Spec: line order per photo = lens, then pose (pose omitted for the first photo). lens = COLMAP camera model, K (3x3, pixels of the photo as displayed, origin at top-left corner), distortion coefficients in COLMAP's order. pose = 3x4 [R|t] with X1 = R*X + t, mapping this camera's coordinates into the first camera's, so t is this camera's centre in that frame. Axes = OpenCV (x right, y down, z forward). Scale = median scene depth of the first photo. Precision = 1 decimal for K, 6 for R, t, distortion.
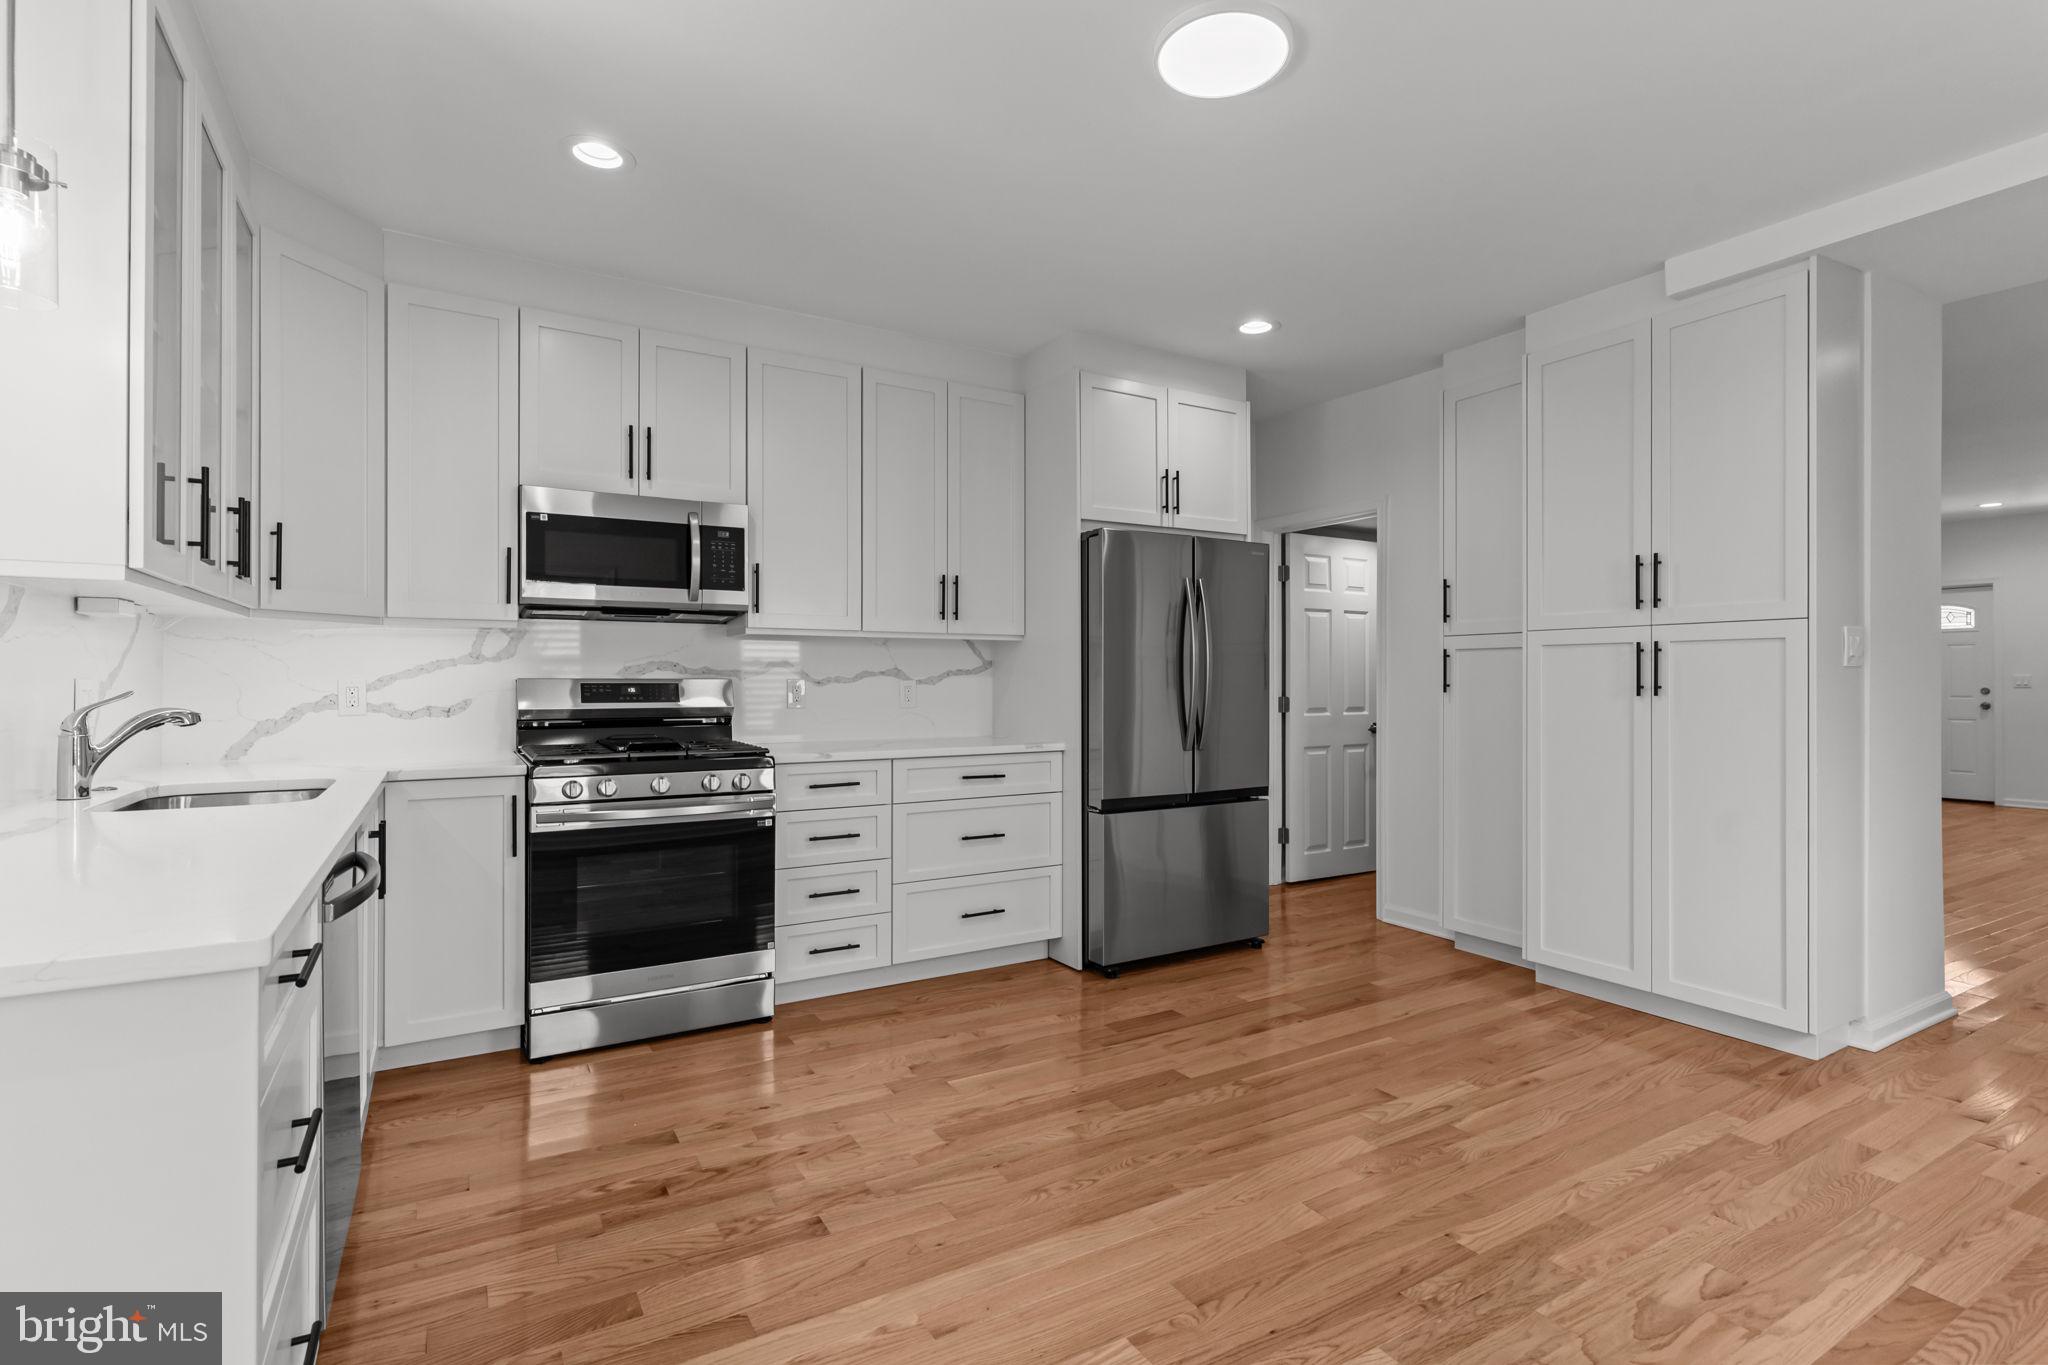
lens RADIAL K [[970.2, 0, 1027.2], [0, 970.2, 679.1], [0, 0, 1]] dist [0.000744, -0.000407]
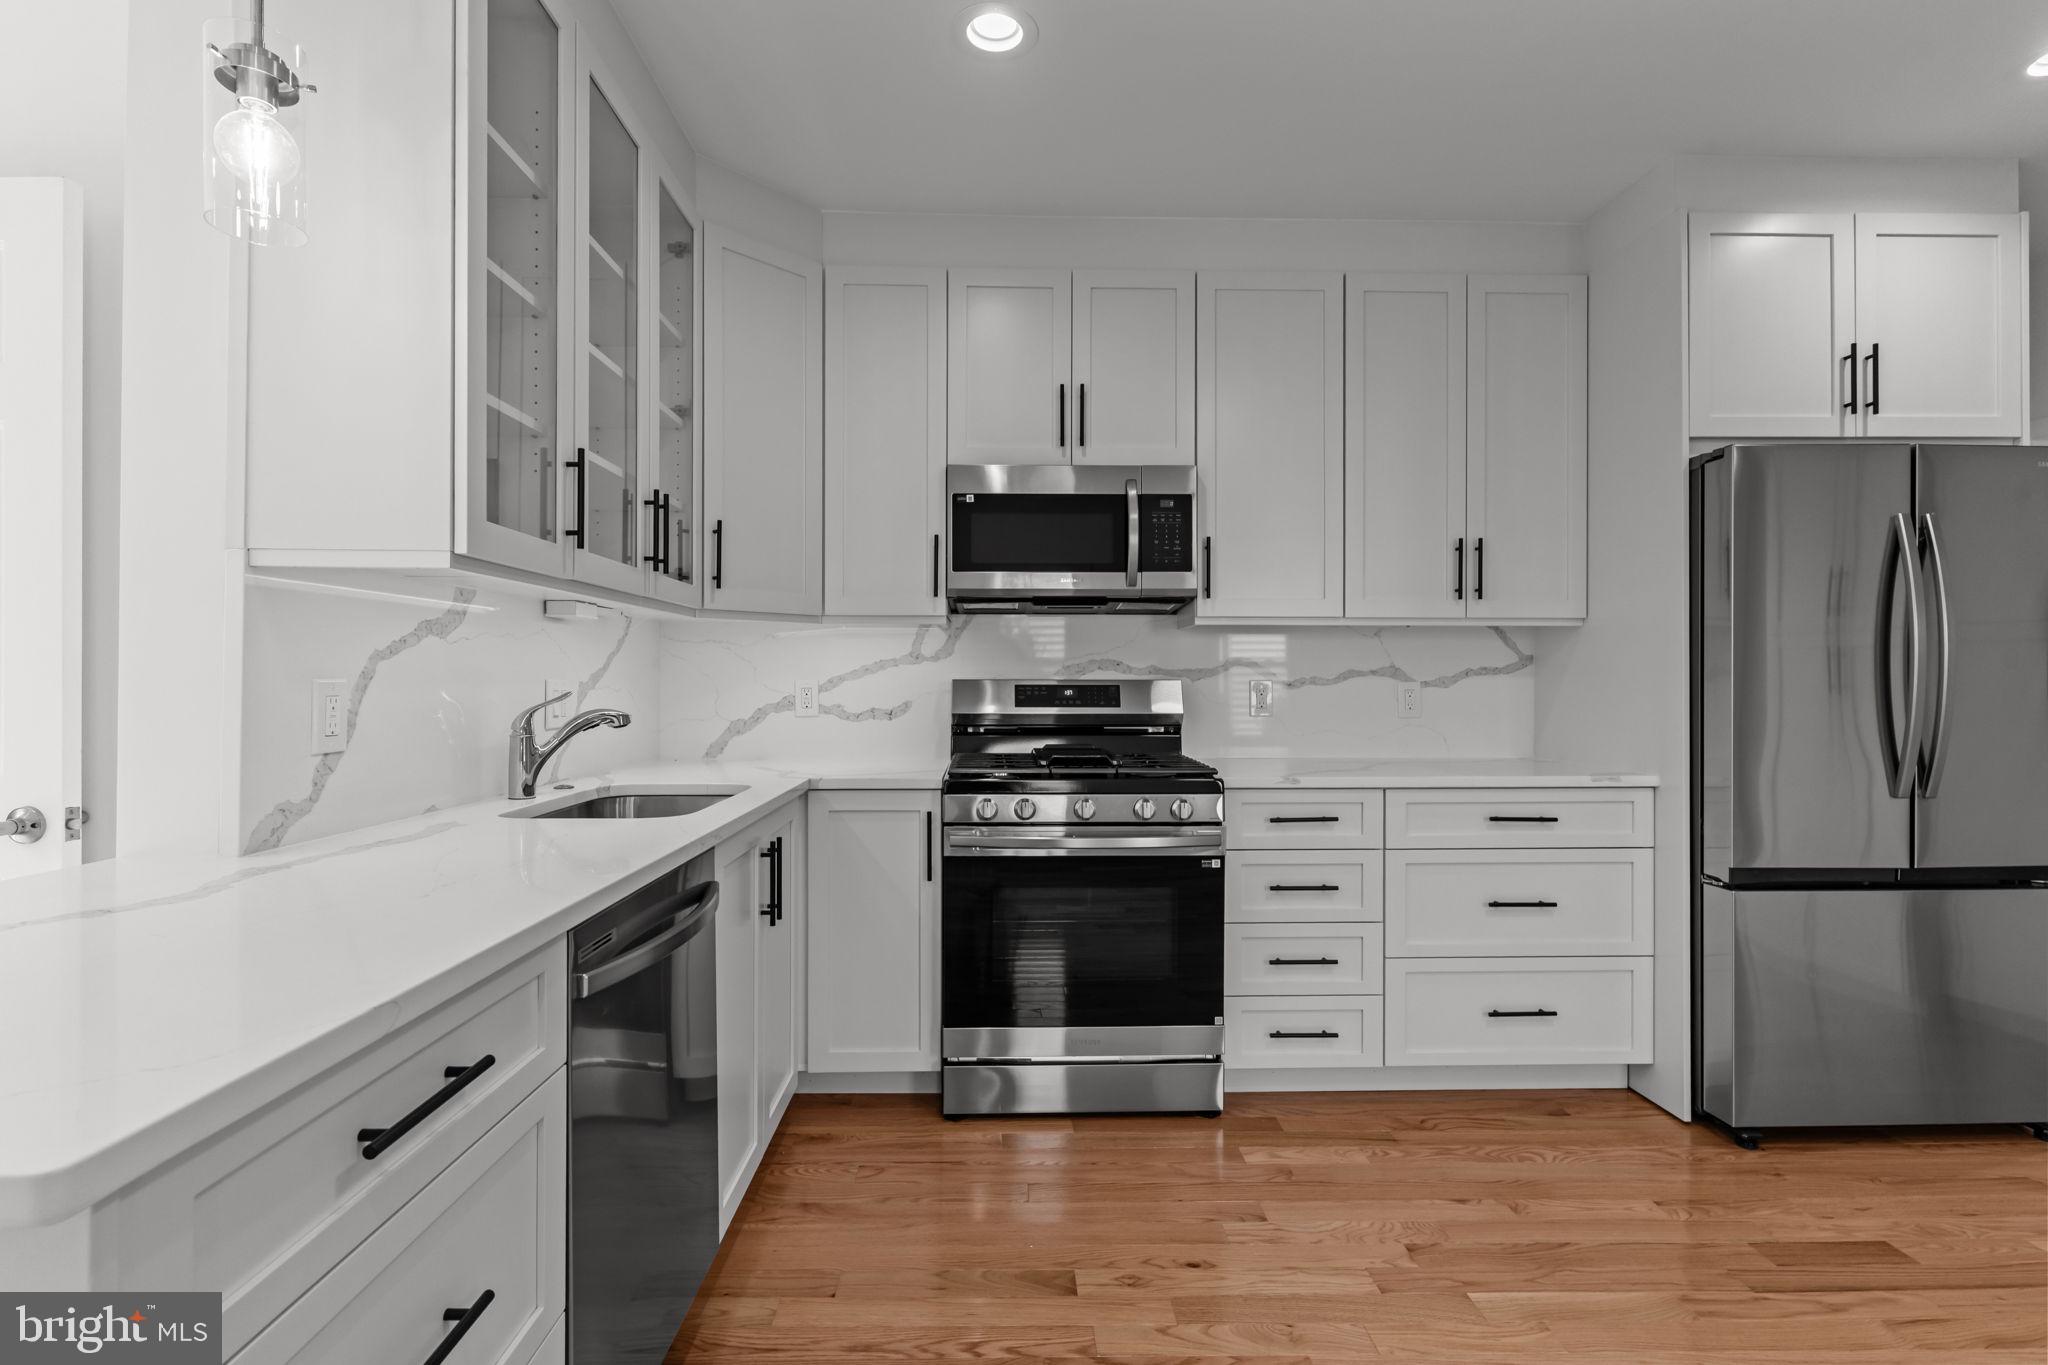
lens RADIAL K [[970.2, 0, 1016.9], [0, 970.2, 680.3], [0, 0, 1]] dist [0.000744, -0.000407]
pose [[0.870971, 0.000354, -0.491335, -0.021495], [-0.000394, 1.000000, 0.000023, 0.000159], [0.491335, 0.000173, 0.870971, 0.234668]]
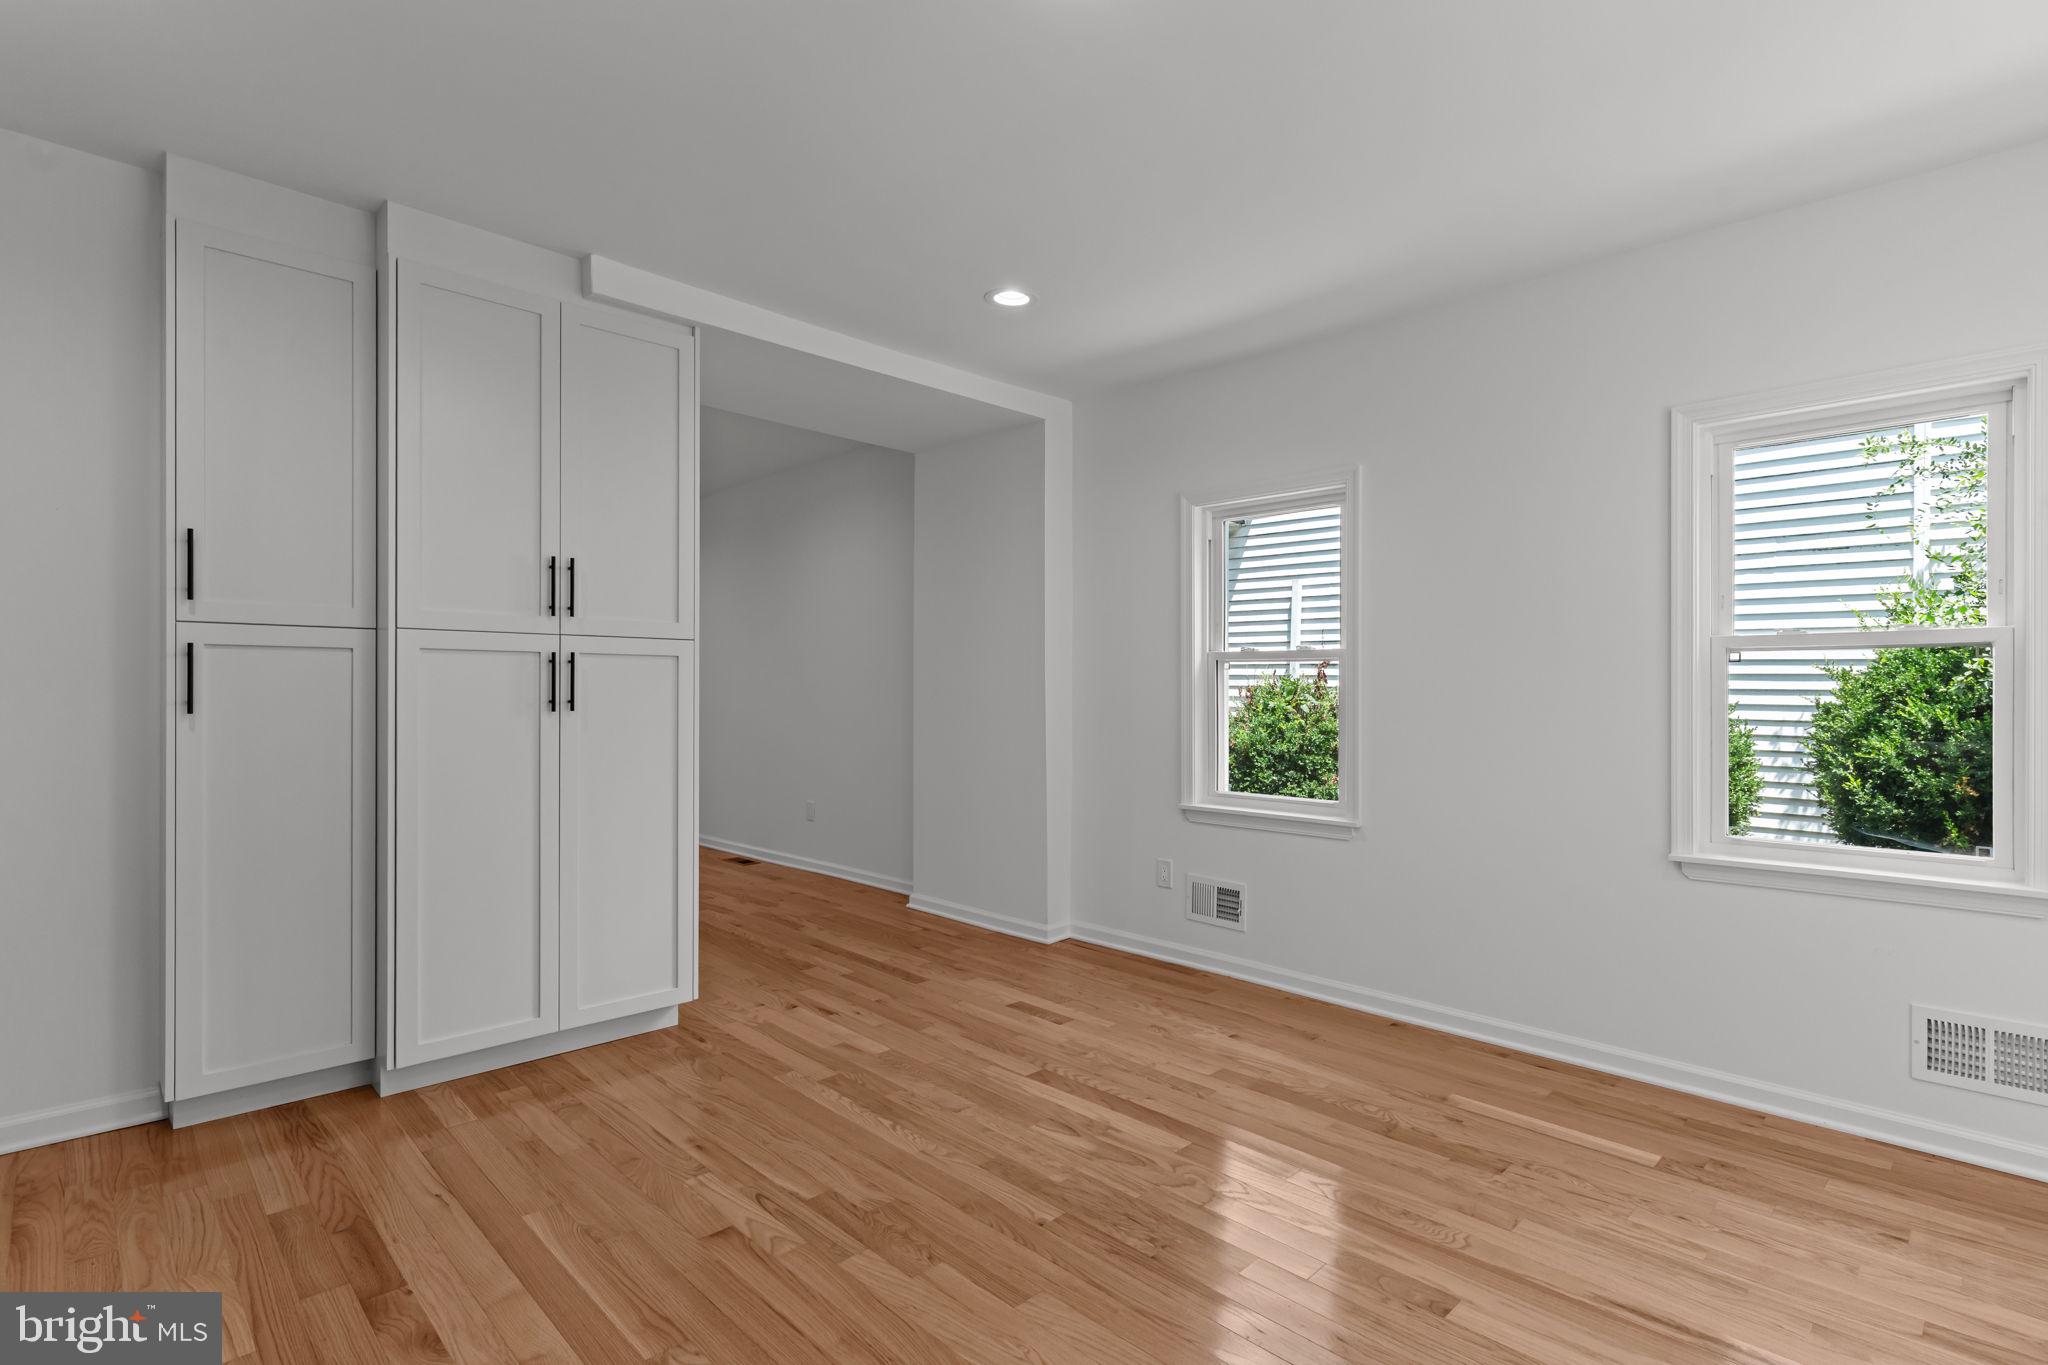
lens RADIAL K [[970.2, 0, 1028.2], [0, 970.2, 693.5], [0, 0, 1]] dist [0.000744, -0.000407]
pose [[-0.237968, -0.000715, 0.971273, -0.360774], [-0.003842, 0.999993, -0.000205, -0.000845], [-0.971265, -0.003781, -0.237969, 0.782965]]
